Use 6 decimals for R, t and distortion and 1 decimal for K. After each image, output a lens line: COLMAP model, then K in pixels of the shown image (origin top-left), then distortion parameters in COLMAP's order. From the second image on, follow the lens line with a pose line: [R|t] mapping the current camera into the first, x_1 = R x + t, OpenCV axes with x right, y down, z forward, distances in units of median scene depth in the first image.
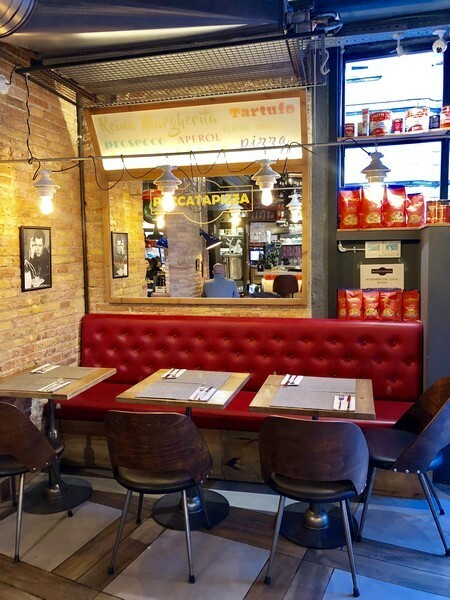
lens RADIAL K [[482.4, 0, 225.7], [0, 482.4, 293.5], [0, 0, 1]] dist [0.020122, -0.048373]
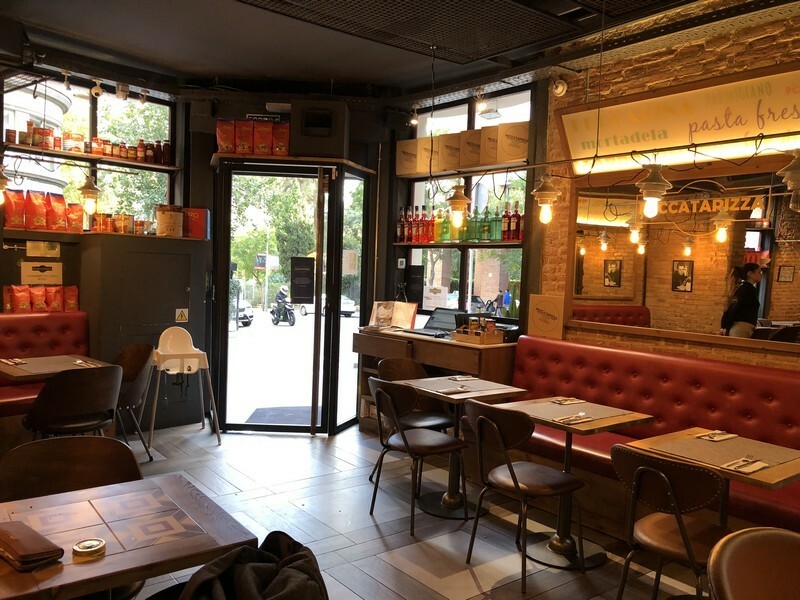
lens RADIAL K [[643.1, 0, 405.0], [0, 643.1, 297.9], [0, 0, 1]] dist [0.020122, -0.048373]
pose [[0.413093, -0.009411, 0.910640, -0.689948], [0.039664, 0.999184, -0.007666, 0.065768], [-0.909824, 0.039287, 0.413129, -0.368279]]
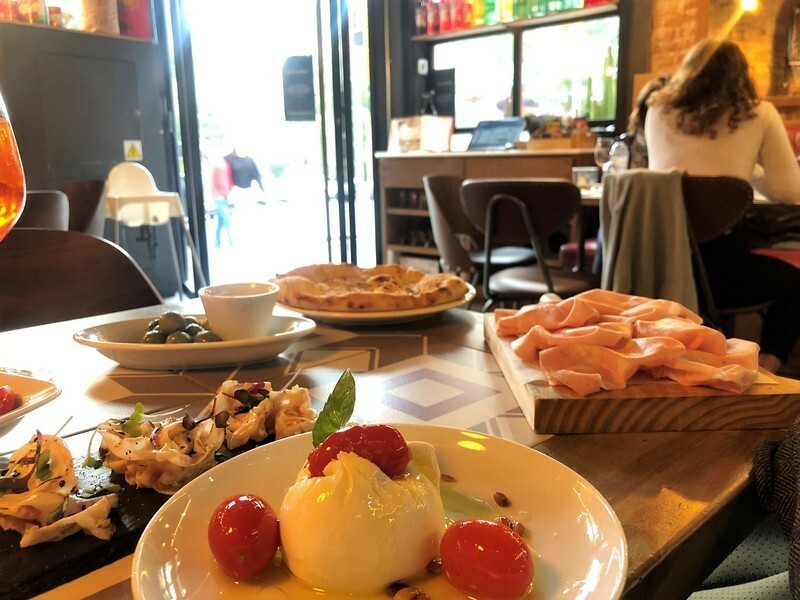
lens RADIAL K [[643.1, 0, 392.7], [0, 643.1, 299.7], [0, 0, 1]] dist [0.020122, -0.048373]
pose [[0.336794, -0.197625, 0.920606, -0.415006], [0.103640, 0.979566, 0.172366, 0.187902], [-0.935857, 0.037359, 0.350393, -0.023446]]
